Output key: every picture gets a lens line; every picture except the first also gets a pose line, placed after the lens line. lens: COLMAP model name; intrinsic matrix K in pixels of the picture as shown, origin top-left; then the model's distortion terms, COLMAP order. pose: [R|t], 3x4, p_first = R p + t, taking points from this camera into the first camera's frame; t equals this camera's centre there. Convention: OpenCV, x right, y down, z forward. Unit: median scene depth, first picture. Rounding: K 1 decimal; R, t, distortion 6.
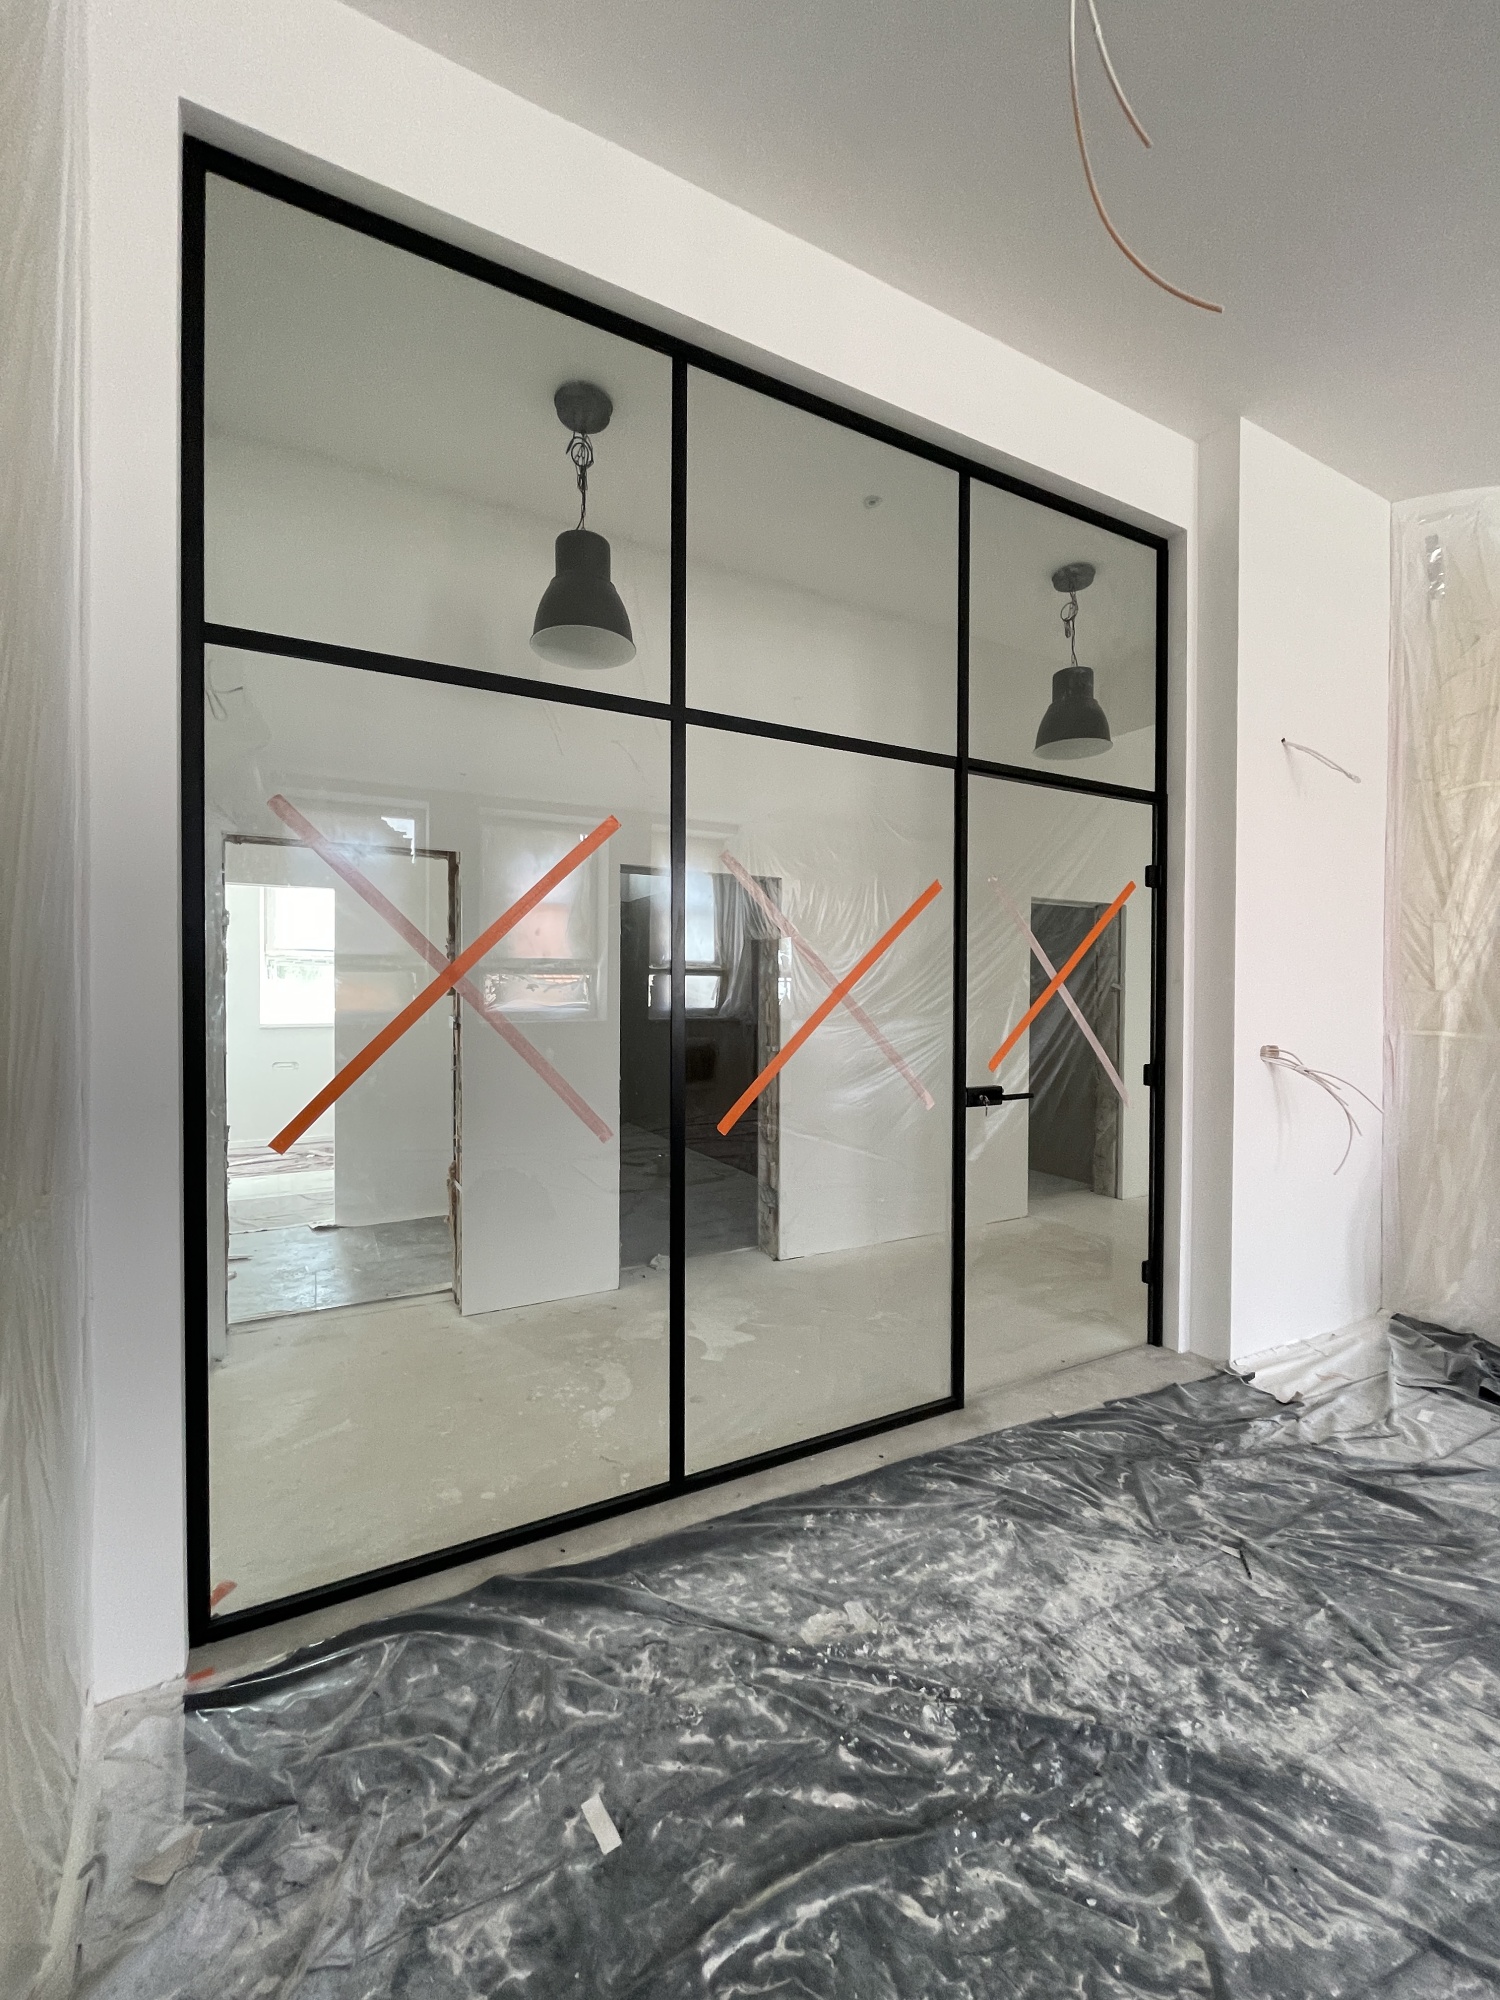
lens RADIAL K [[802.0, 0, 750.0], [0, 802.0, 1000.0], [0, 0, 1]] dist [-0.003888, -0.000605]
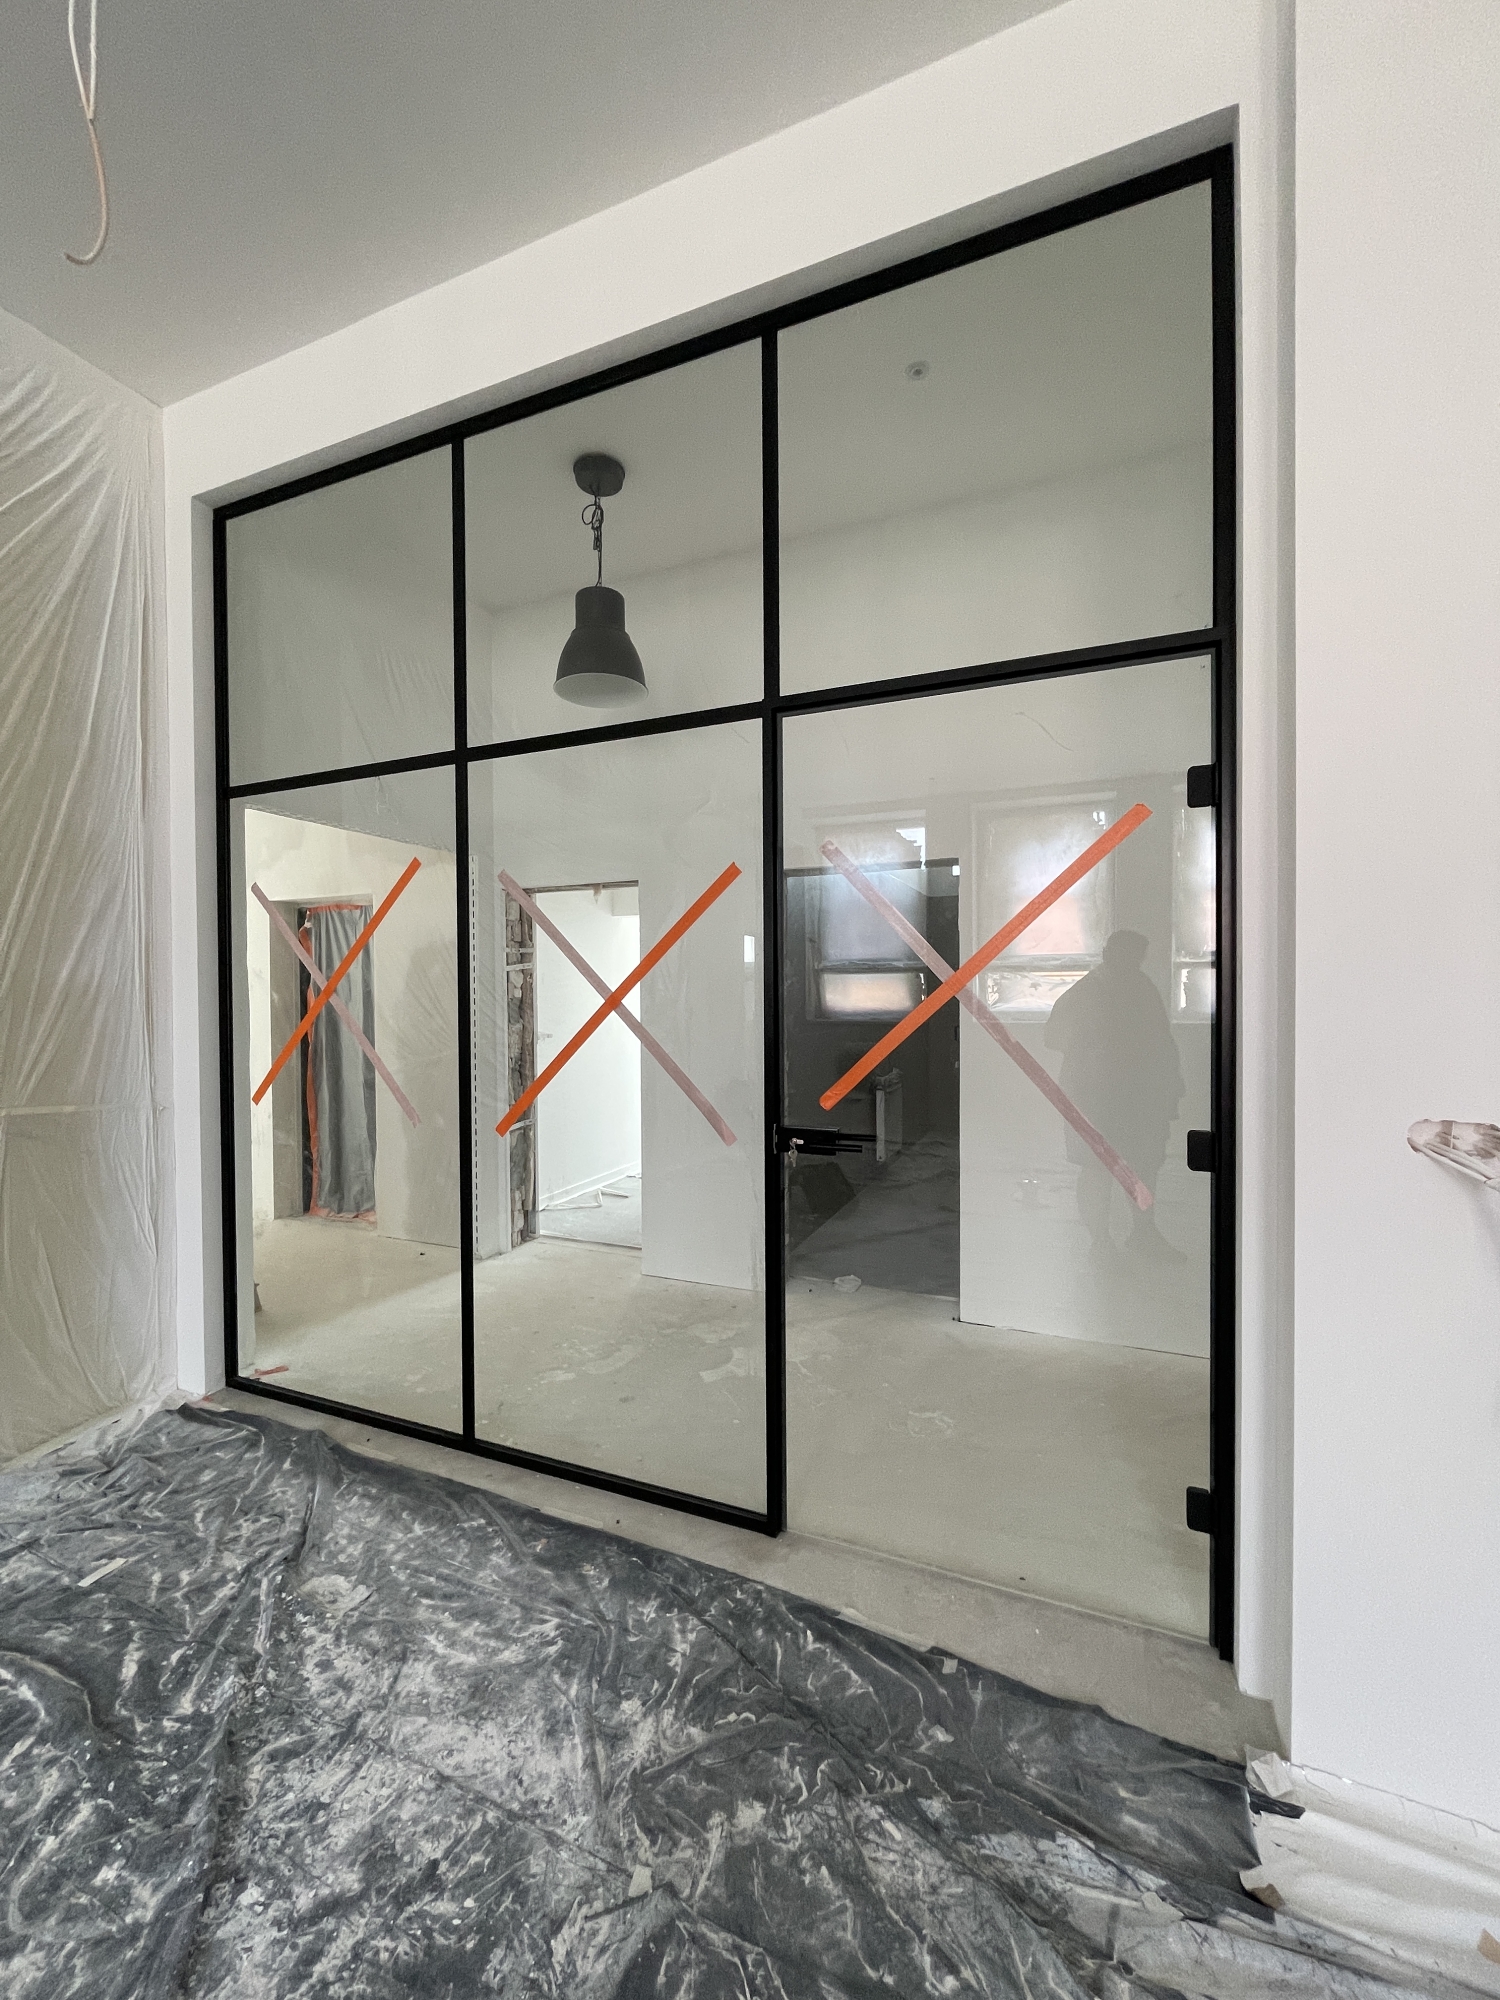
lens RADIAL K [[803.4, 0, 750.1], [0, 803.4, 997.8], [0, 0, 1]] dist [-0.005731, 0.000761]
pose [[0.636652, -0.000541, -0.771151, 1.126043], [0.002240, 0.999997, 0.001148, -0.019342], [0.771148, -0.002458, 0.636651, 0.646863]]
